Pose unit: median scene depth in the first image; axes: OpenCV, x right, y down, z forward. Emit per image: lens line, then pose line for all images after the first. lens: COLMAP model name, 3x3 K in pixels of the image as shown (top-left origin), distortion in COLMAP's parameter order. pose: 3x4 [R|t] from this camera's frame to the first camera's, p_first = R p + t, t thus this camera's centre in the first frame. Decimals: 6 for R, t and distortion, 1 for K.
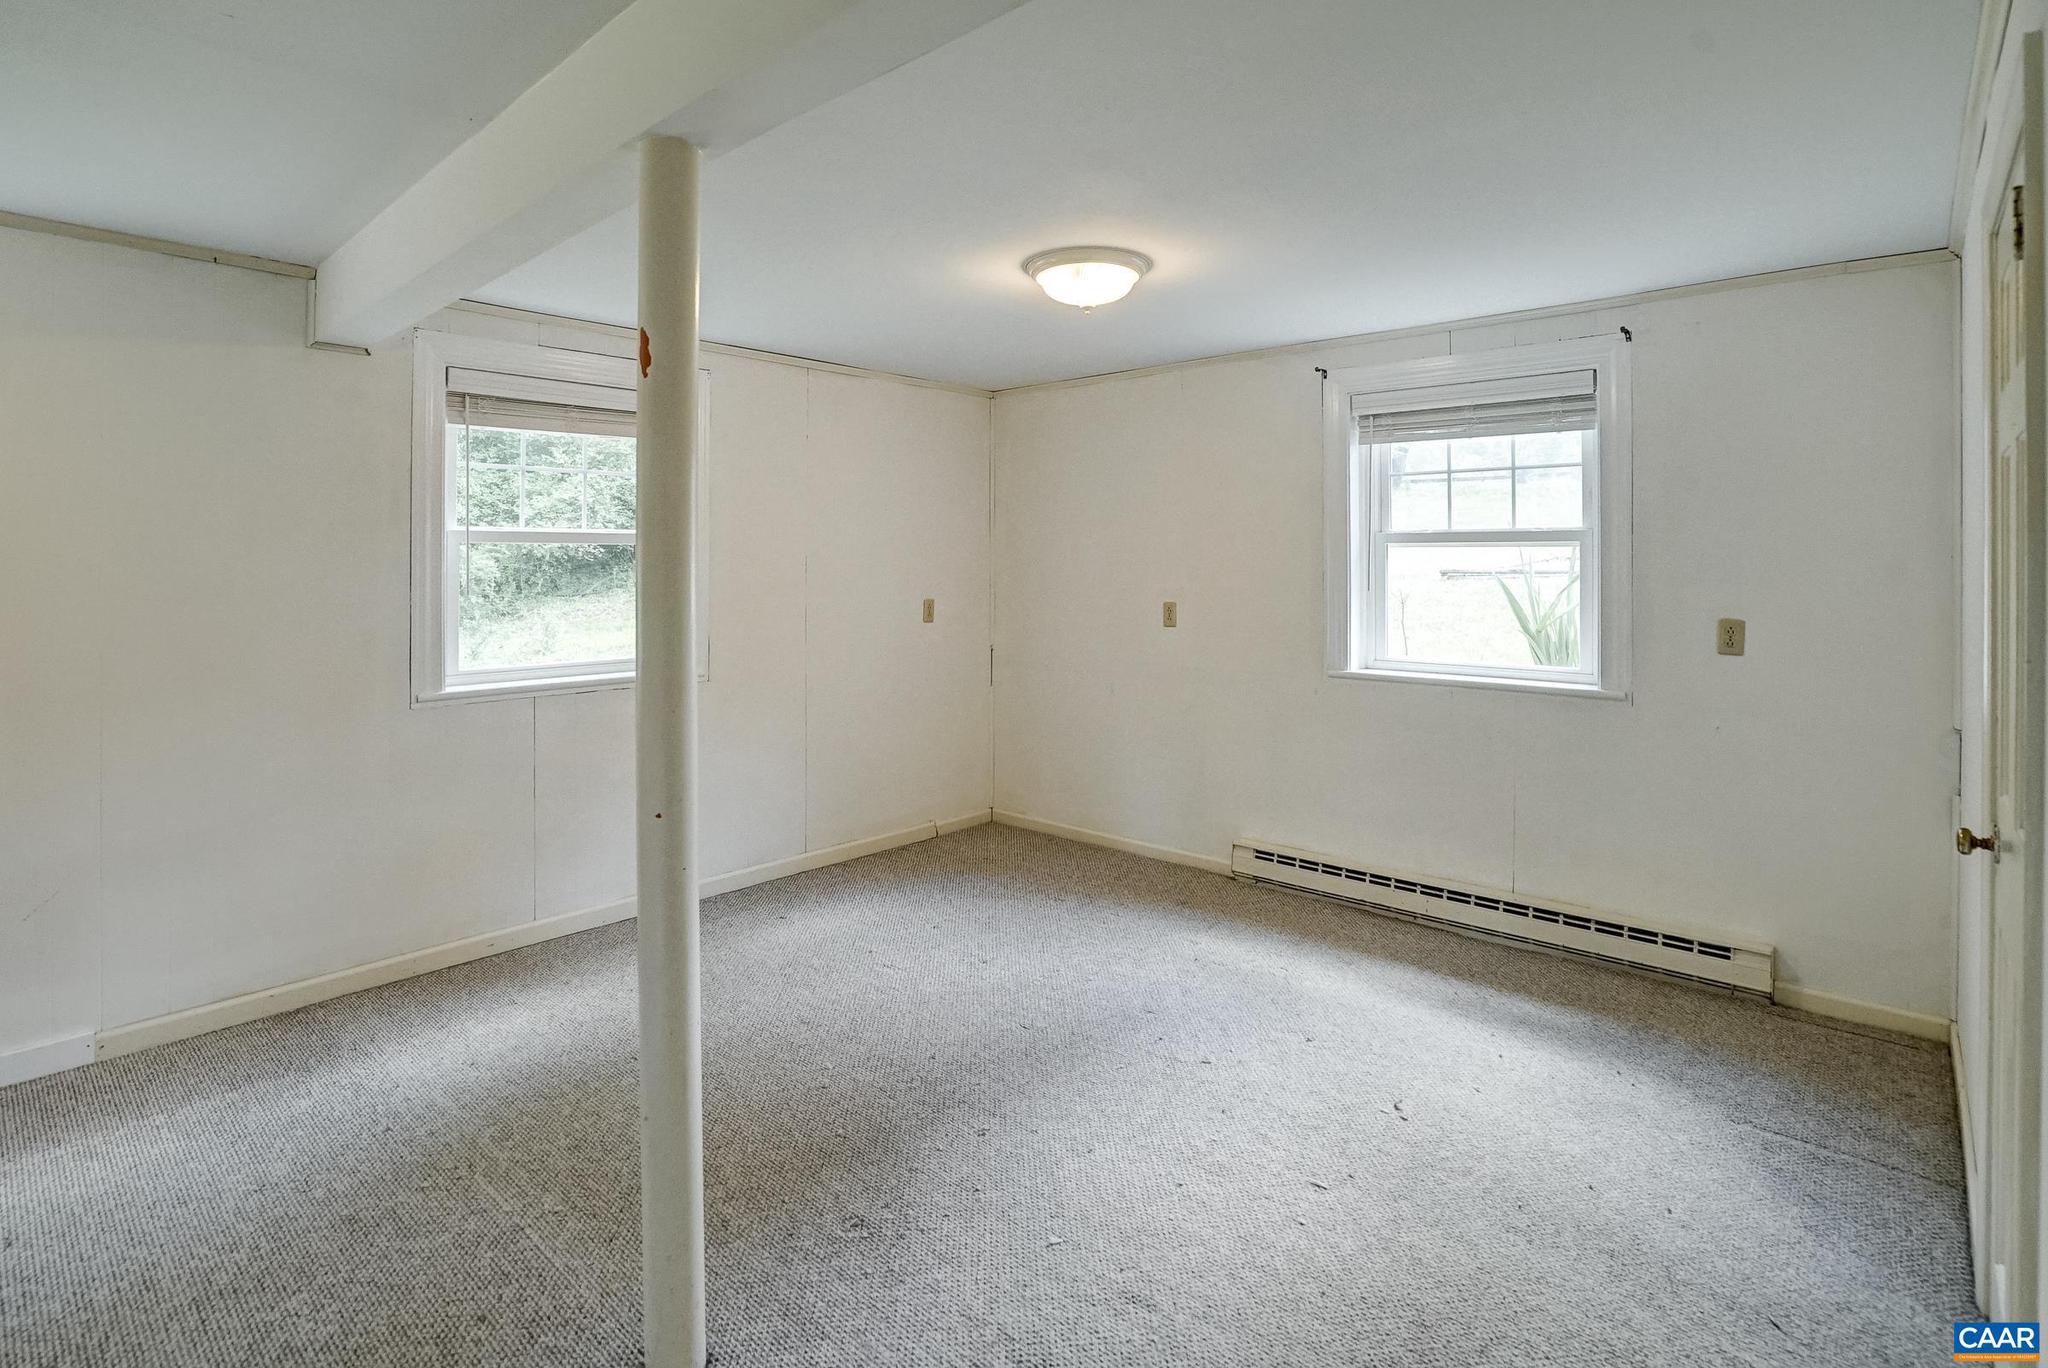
lens RADIAL K [[991.1, 0, 974.5], [0, 991.1, 554.8], [0, 0, 1]] dist [-0.050324, 0.014508]
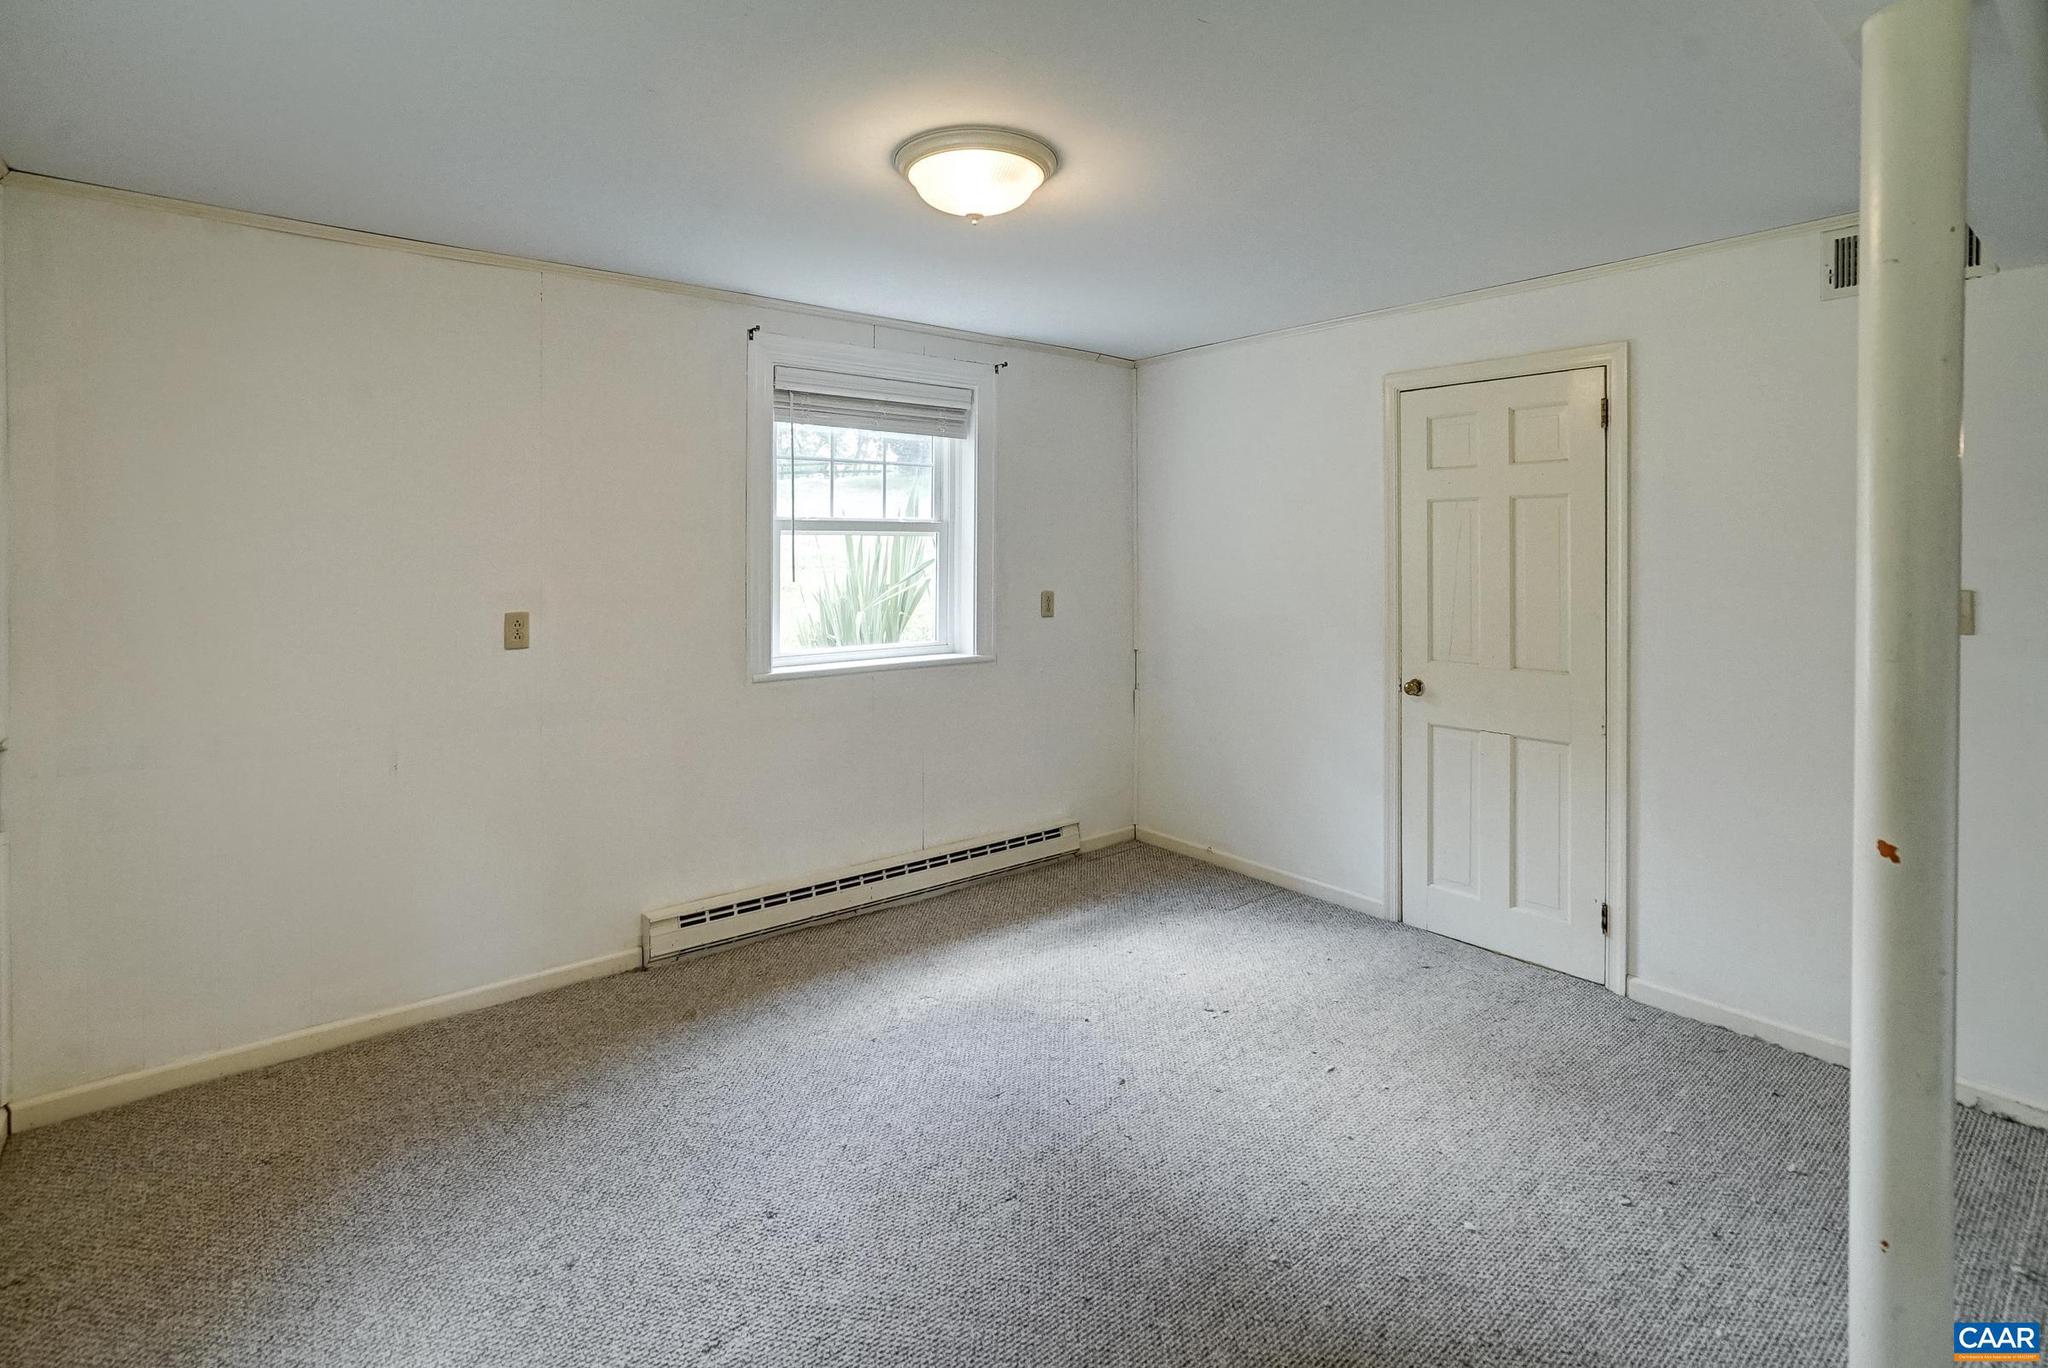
lens RADIAL K [[991.1, 0, 987.5], [0, 991.1, 546.6], [0, 0, 1]] dist [-0.050324, 0.014508]
pose [[0.140282, 0.010817, 0.990053, -0.561241], [0.002148, 0.999935, -0.011229, 0.016566], [-0.990109, 0.003702, 0.140249, 0.790067]]
